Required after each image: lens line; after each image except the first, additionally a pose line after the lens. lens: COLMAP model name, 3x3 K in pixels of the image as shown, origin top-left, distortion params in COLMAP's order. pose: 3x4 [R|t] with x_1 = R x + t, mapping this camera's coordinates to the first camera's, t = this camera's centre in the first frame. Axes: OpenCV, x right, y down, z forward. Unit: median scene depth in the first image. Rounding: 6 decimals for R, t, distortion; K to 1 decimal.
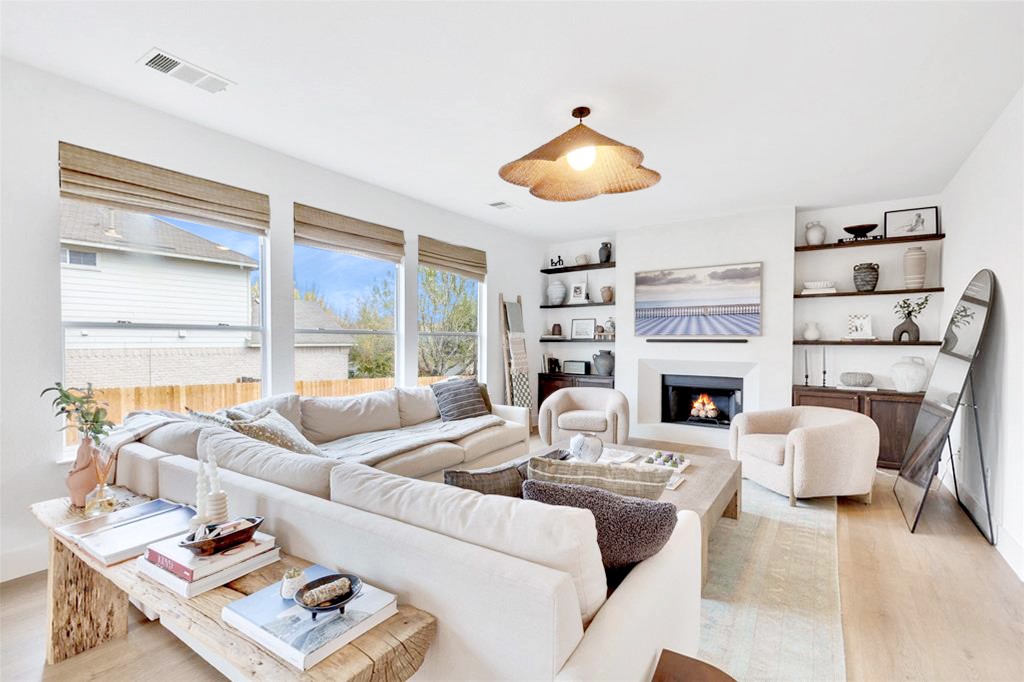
lens RADIAL K [[488.4, 0, 518.2], [0, 488.4, 344.6], [0, 0, 1]] dist [0.014265, -0.003727]
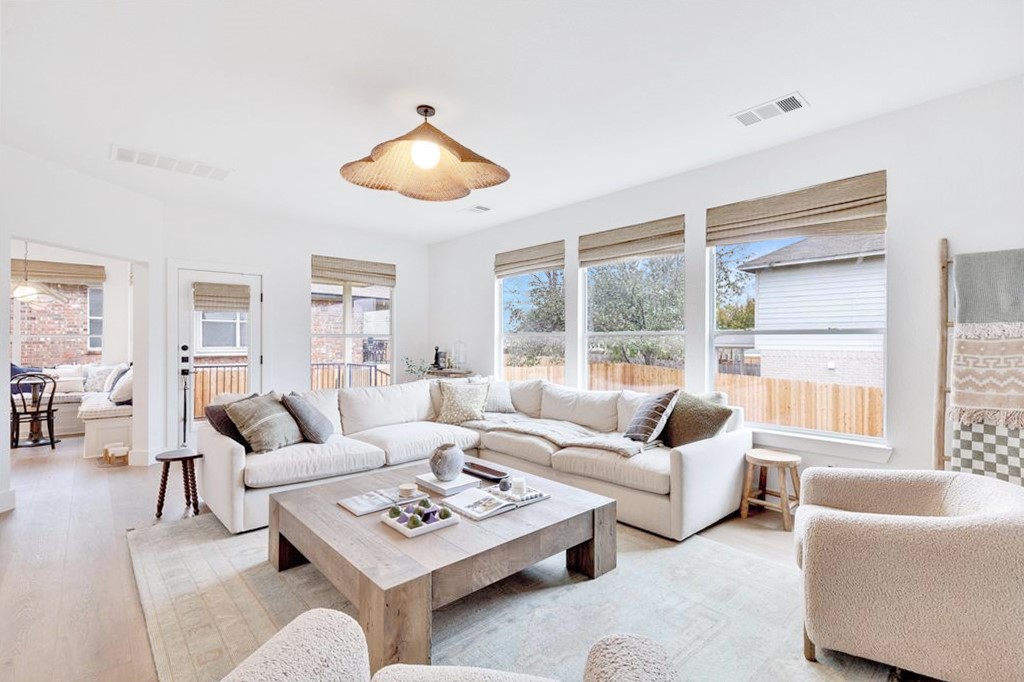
lens RADIAL K [[466.8, 0, 508.1], [0, 466.8, 341.7], [0, 0, 1]] dist [0.007780, -0.000661]
pose [[-0.250584, -0.004579, -0.968084, 0.599345], [-0.013503, 0.999908, -0.001234, -0.003489], [0.968001, 0.012763, -0.250623, 0.860085]]
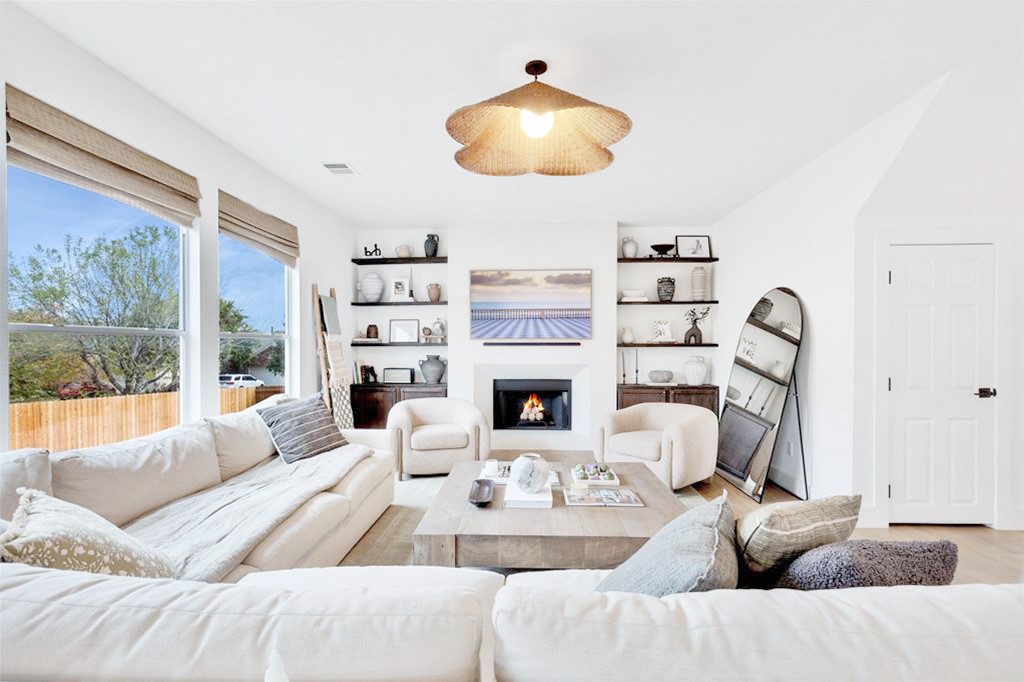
lens RADIAL K [[488.4, 0, 511.8], [0, 488.4, 342.6], [0, 0, 1]] dist [0.014265, -0.003727]
pose [[0.842282, -0.002961, 0.539029, -0.223164], [0.009266, 0.999917, -0.008986, -0.002077], [-0.538957, 0.012563, 0.842239, 0.208146]]
